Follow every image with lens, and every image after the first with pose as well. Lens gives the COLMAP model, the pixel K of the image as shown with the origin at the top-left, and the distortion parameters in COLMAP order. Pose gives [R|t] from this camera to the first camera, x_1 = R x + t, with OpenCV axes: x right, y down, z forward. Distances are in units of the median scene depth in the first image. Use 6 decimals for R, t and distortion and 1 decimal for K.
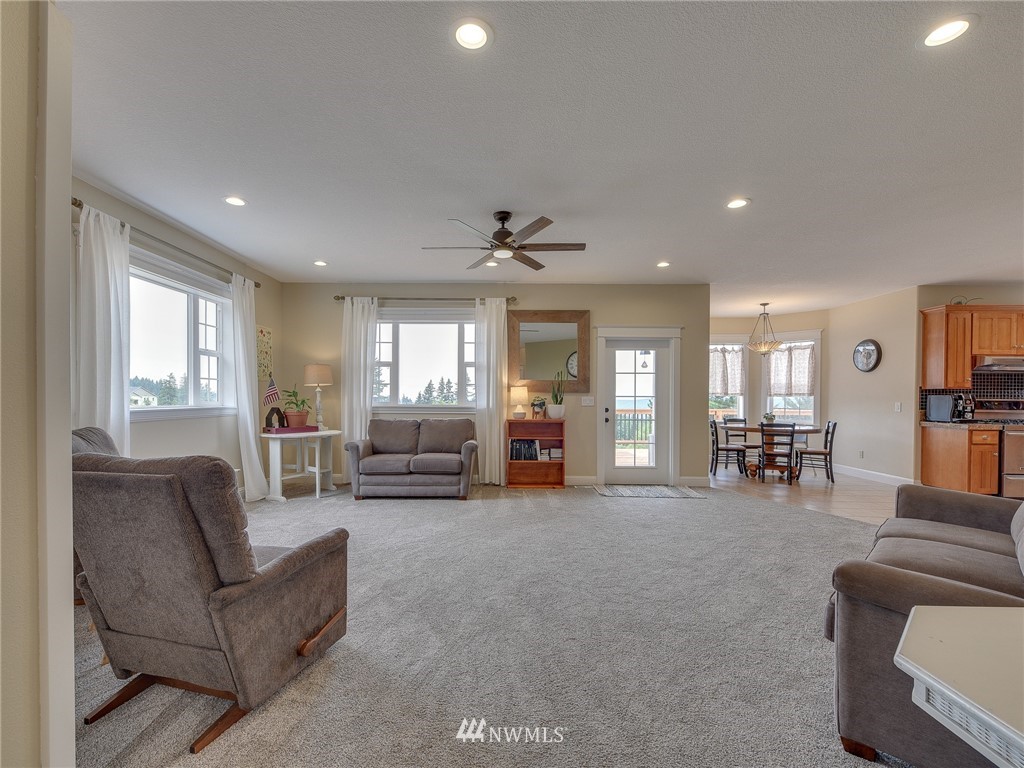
lens RADIAL K [[450.0, 0, 510.7], [0, 450.0, 389.1], [0, 0, 1]] dist [0.000154, -0.000898]
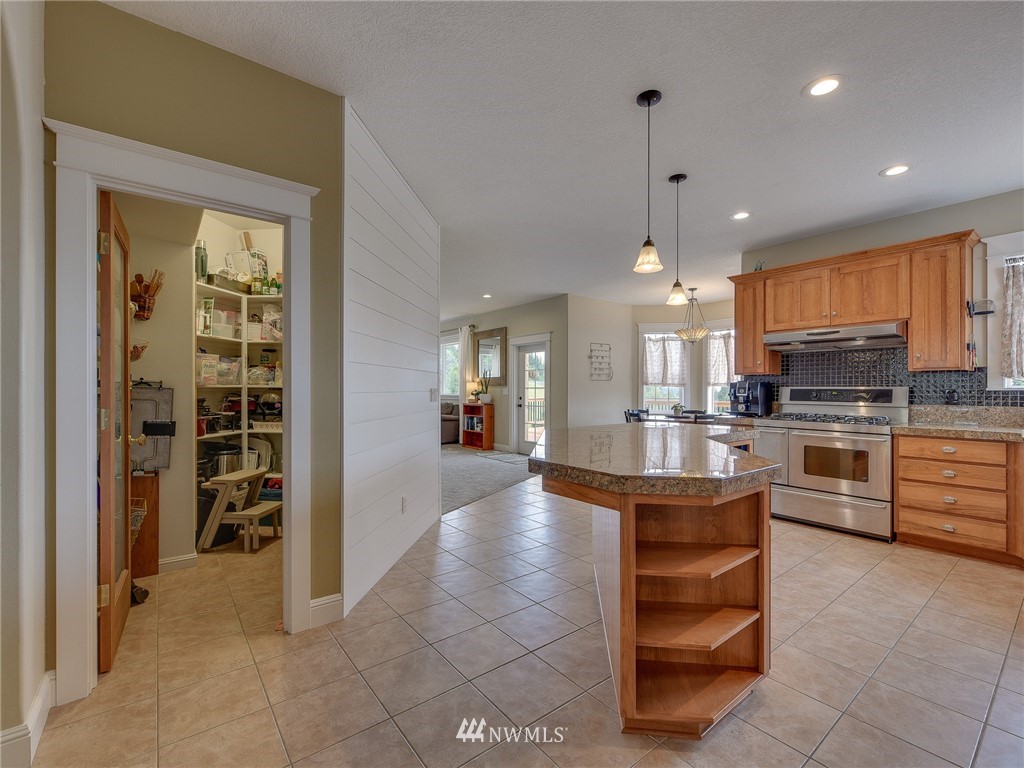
lens RADIAL K [[450.0, 0, 510.7], [0, 450.0, 389.1], [0, 0, 1]] dist [0.000154, -0.000898]
pose [[0.627055, -0.007927, -0.778935, 1.194162], [0.018453, 0.999819, 0.004679, 0.011388], [0.778756, -0.017308, 0.627088, 0.123441]]
